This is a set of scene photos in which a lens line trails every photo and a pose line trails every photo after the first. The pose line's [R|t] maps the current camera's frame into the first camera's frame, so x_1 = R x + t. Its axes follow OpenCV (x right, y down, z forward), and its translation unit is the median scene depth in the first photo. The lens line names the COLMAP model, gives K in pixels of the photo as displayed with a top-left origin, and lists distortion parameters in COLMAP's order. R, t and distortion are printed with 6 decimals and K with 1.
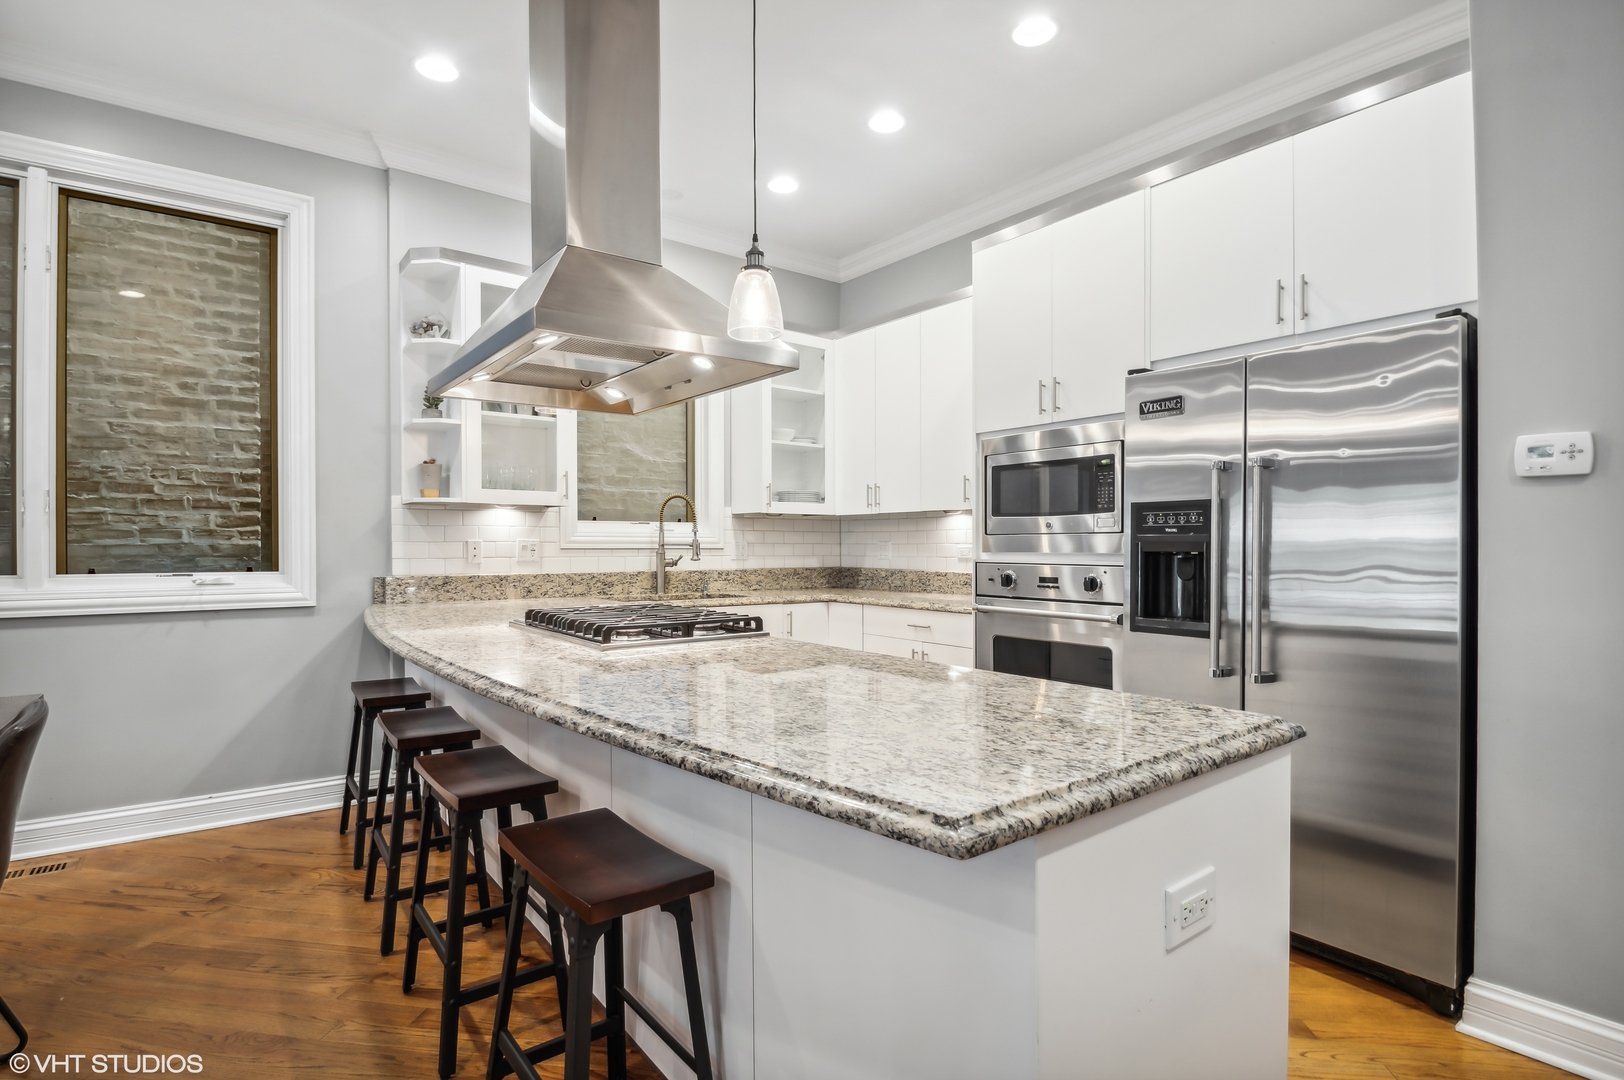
lens RADIAL K [[795.6, 0, 807.2], [0, 795.6, 547.9], [0, 0, 1]] dist [-0.007967, -0.000886]
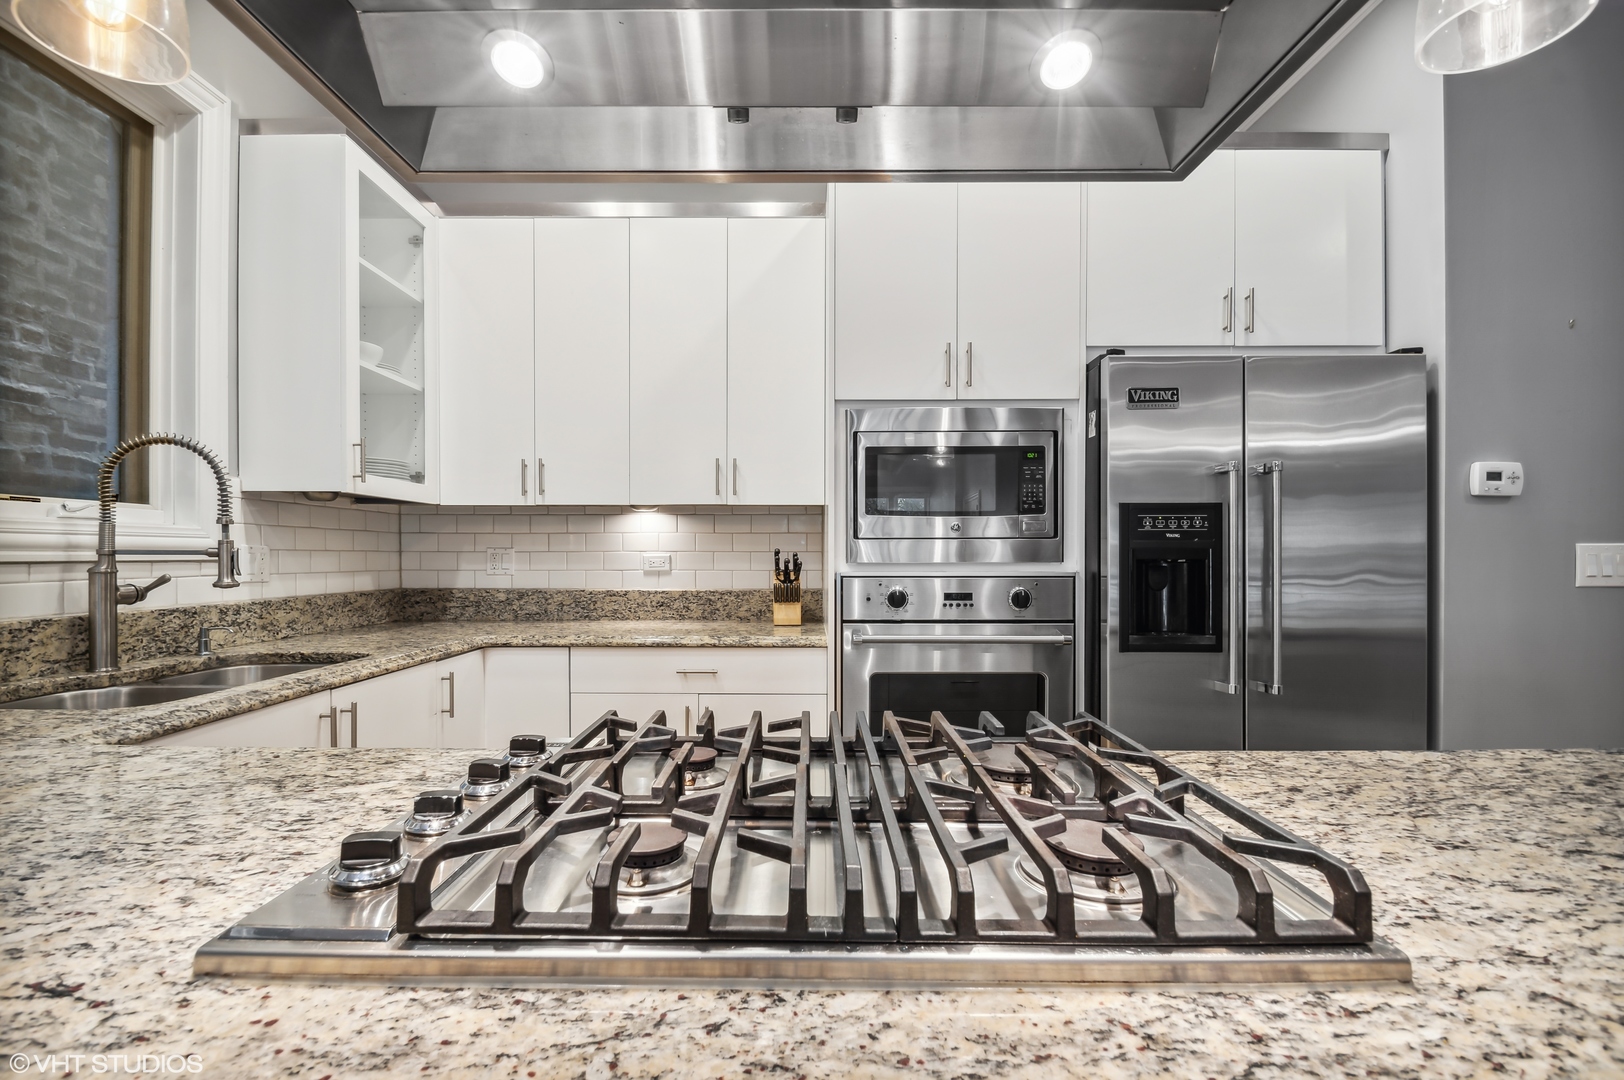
lens RADIAL K [[725.9, 0, 805.4], [0, 725.9, 559.7], [0, 0, 1]] dist [0.012710, -0.013942]
pose [[0.614826, -0.006629, 0.788635, -0.287372], [0.004102, 0.999978, 0.005208, -0.000665], [-0.788652, 0.000033, 0.614840, 0.529374]]
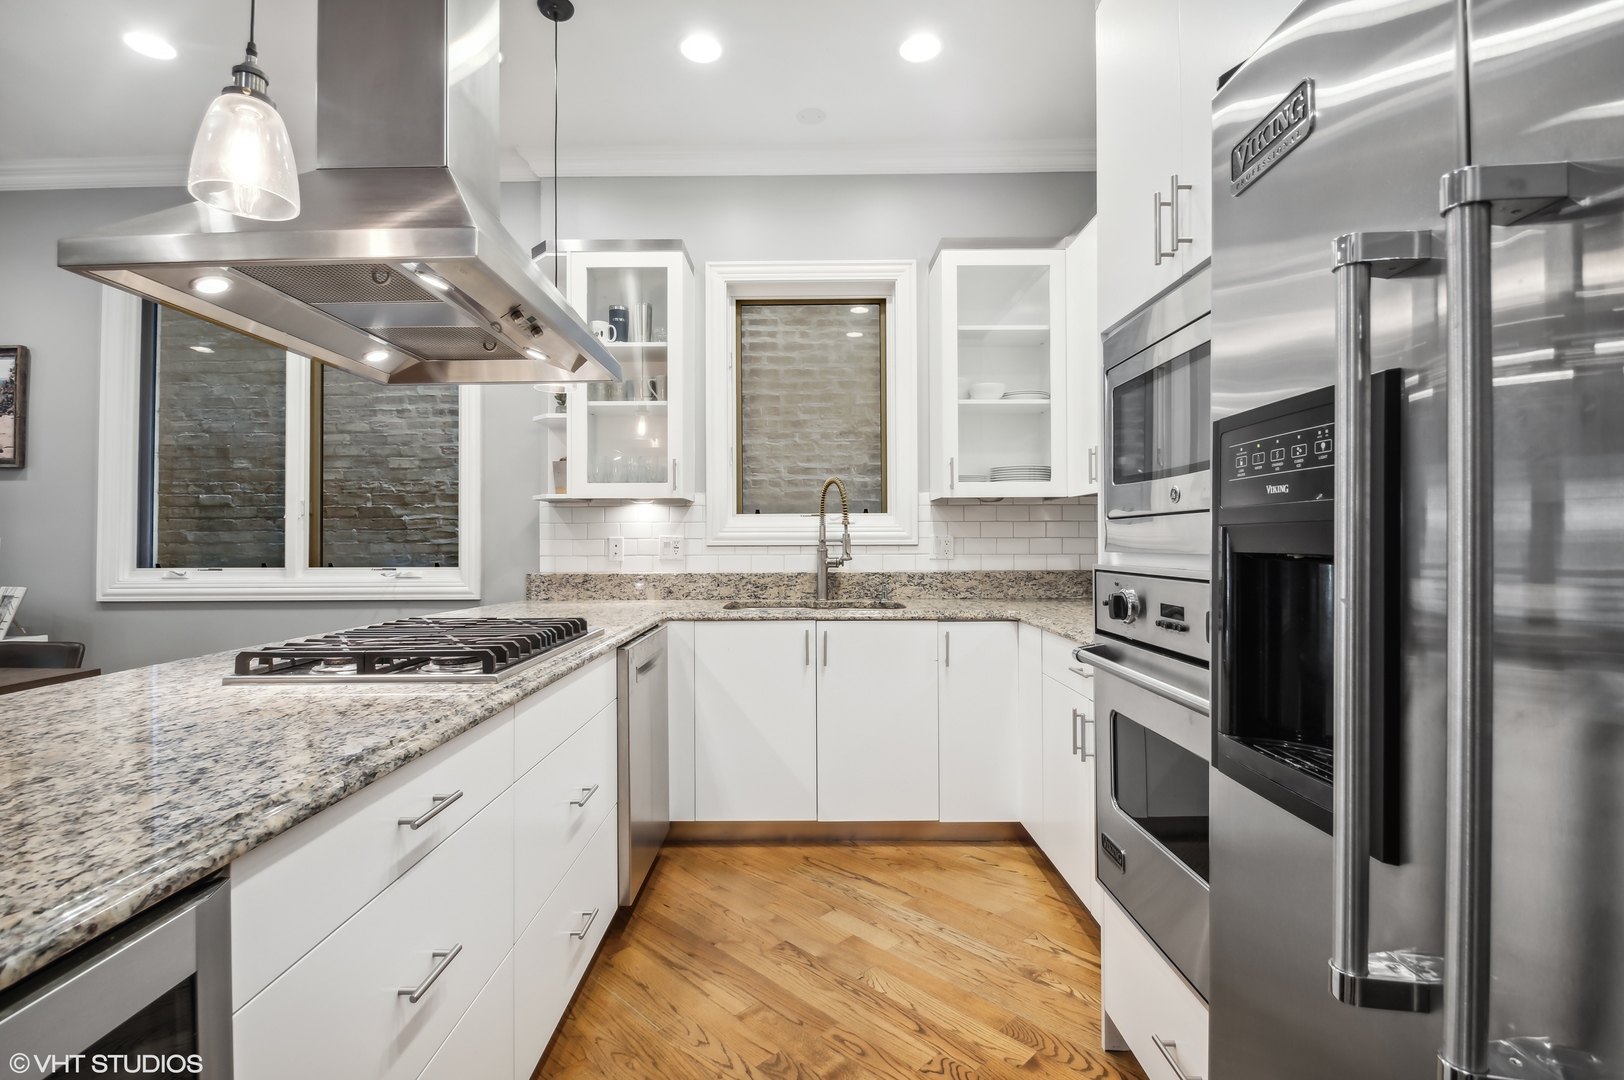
lens RADIAL K [[754.7, 0, 803.3], [0, 754.7, 540.2], [0, 0, 1]] dist [0.015972, -0.018218]
pose [[0.788762, -0.006466, -0.614665, 0.319648], [0.003707, 0.999977, -0.005764, -0.000168], [0.614687, 0.002268, 0.788768, 0.405993]]
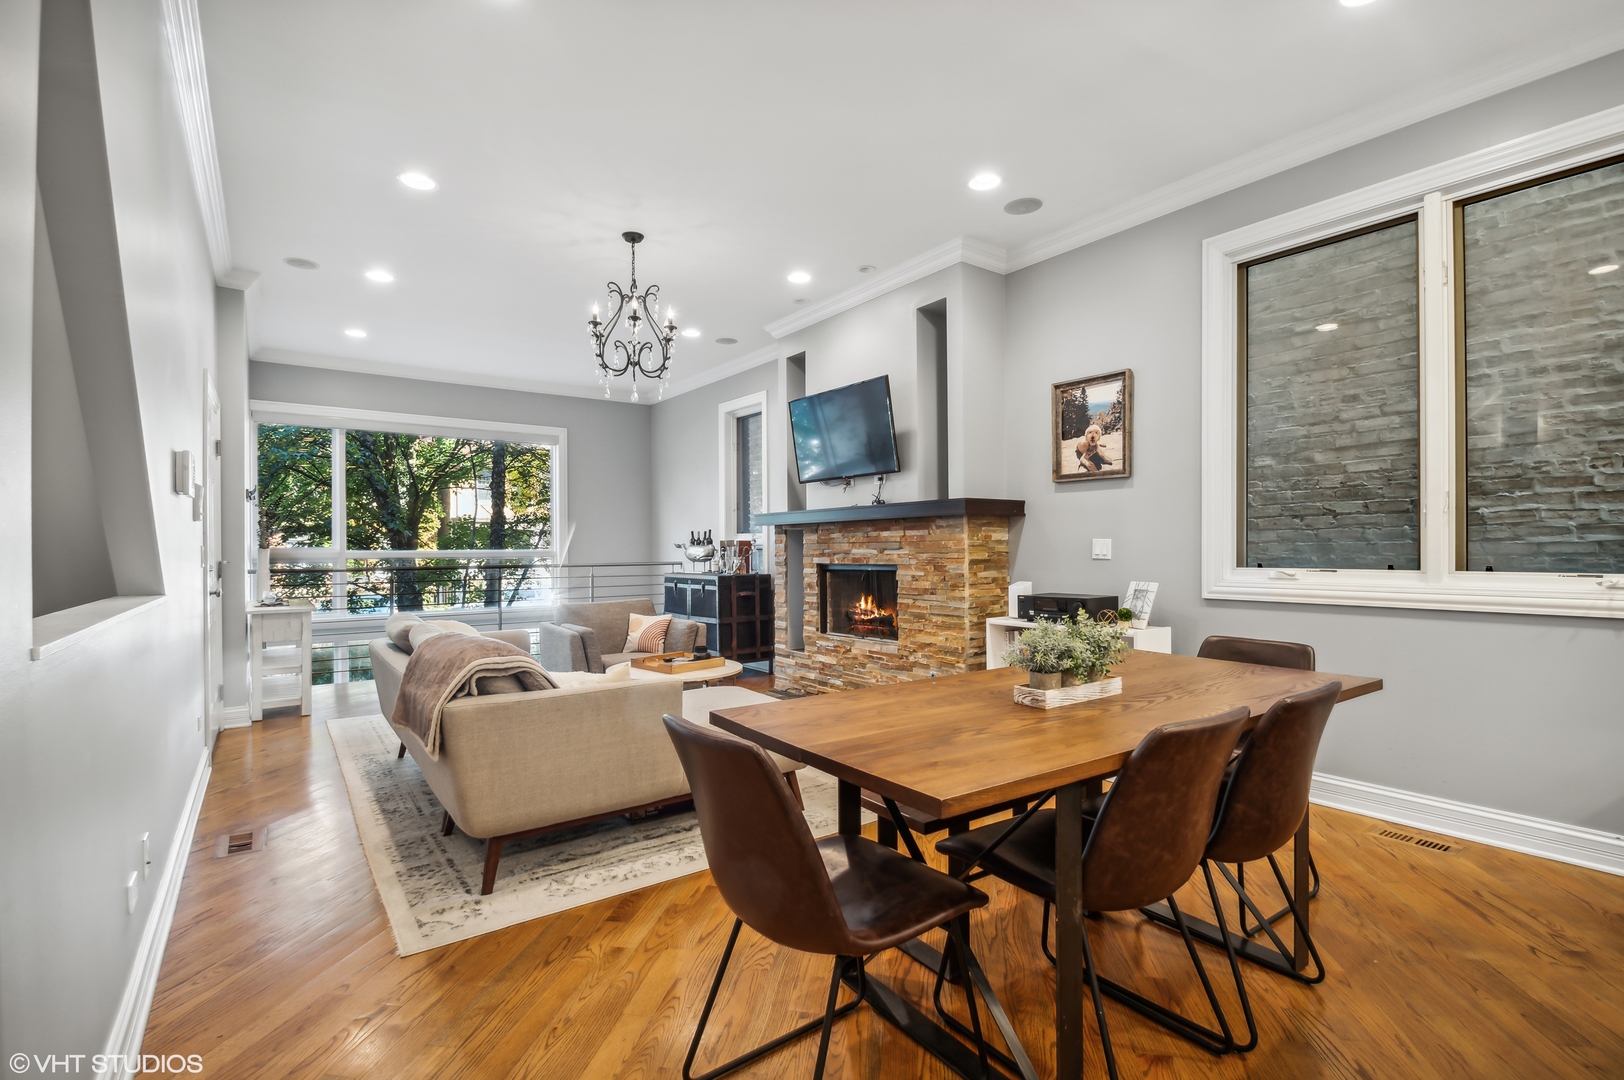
lens RADIAL K [[741.7, 0, 805.1], [0, 741.7, 553.8], [0, 0, 1]] dist [0.018076, -0.017493]
pose [[-0.022861, 0.006511, -0.999717, 0.045149], [0.003849, 0.999972, 0.006424, 0.000912], [0.999731, -0.003701, -0.022886, 0.119577]]
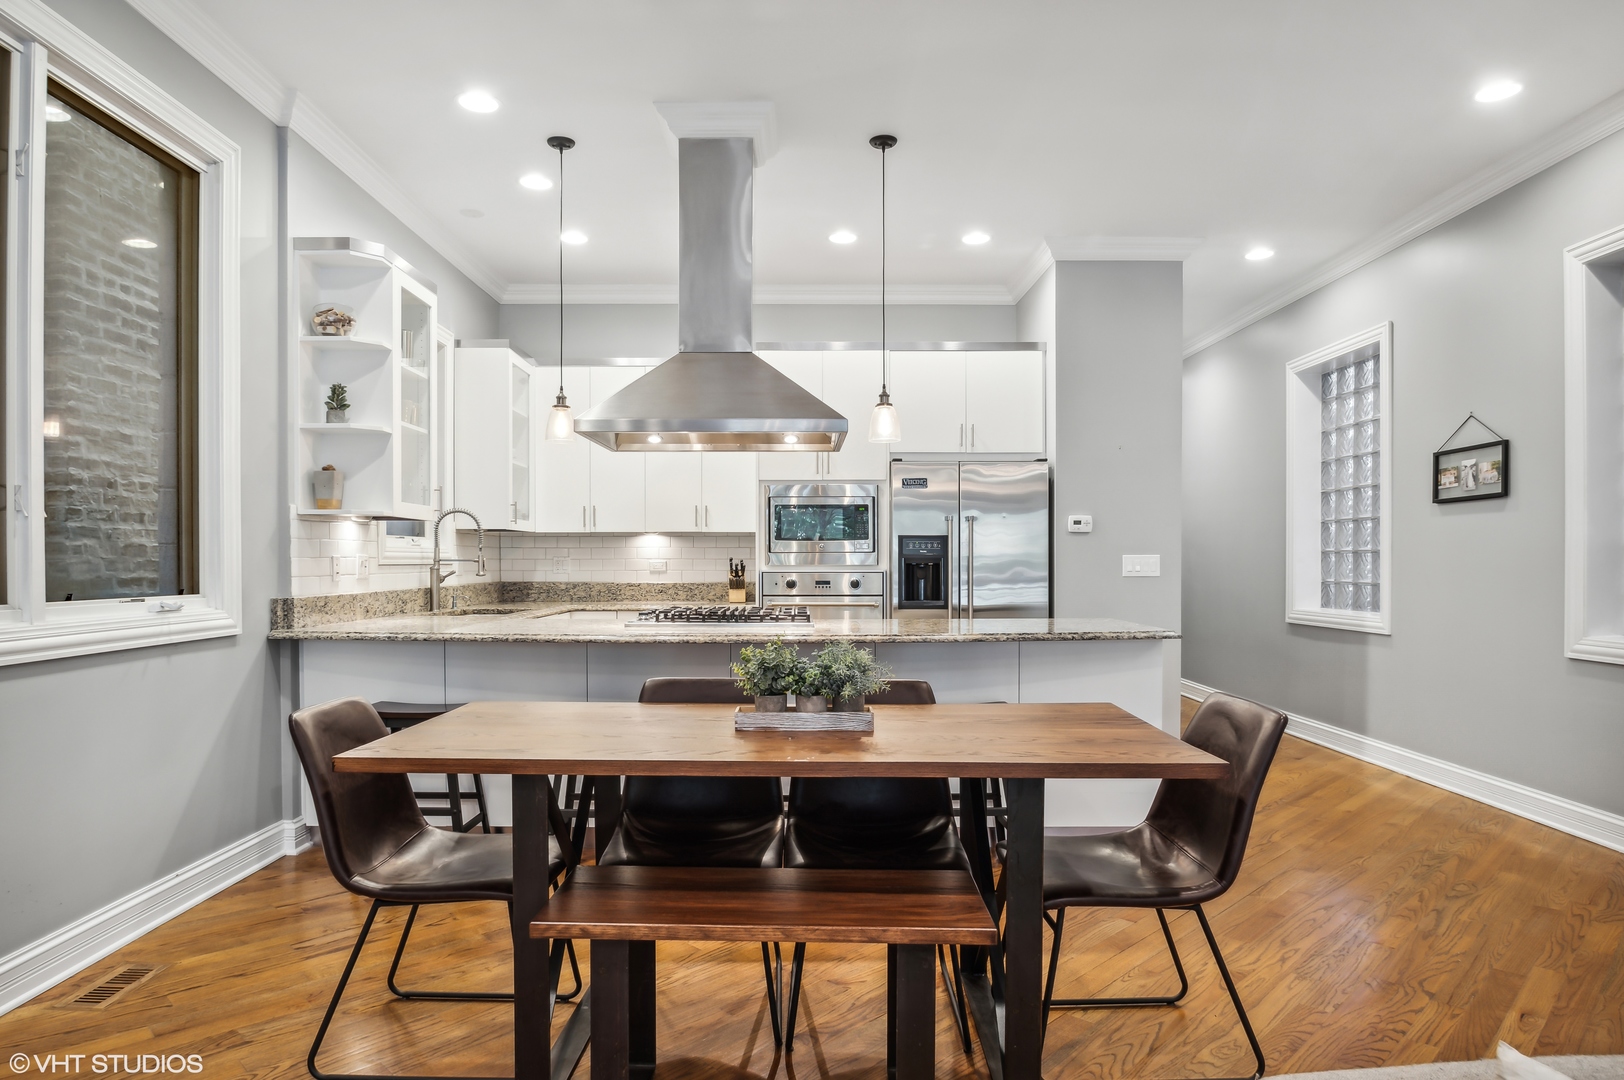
lens RADIAL K [[963.5, 0, 802.7], [0, 963.5, 564.2], [0, 0, 1]] dist [-0.000997, -0.000224]
pose [[0.610277, -0.005420, 0.792170, -0.939035], [0.004649, 0.999984, 0.003260, -0.001104], [-0.792174, 0.001693, 0.610292, -0.082526]]
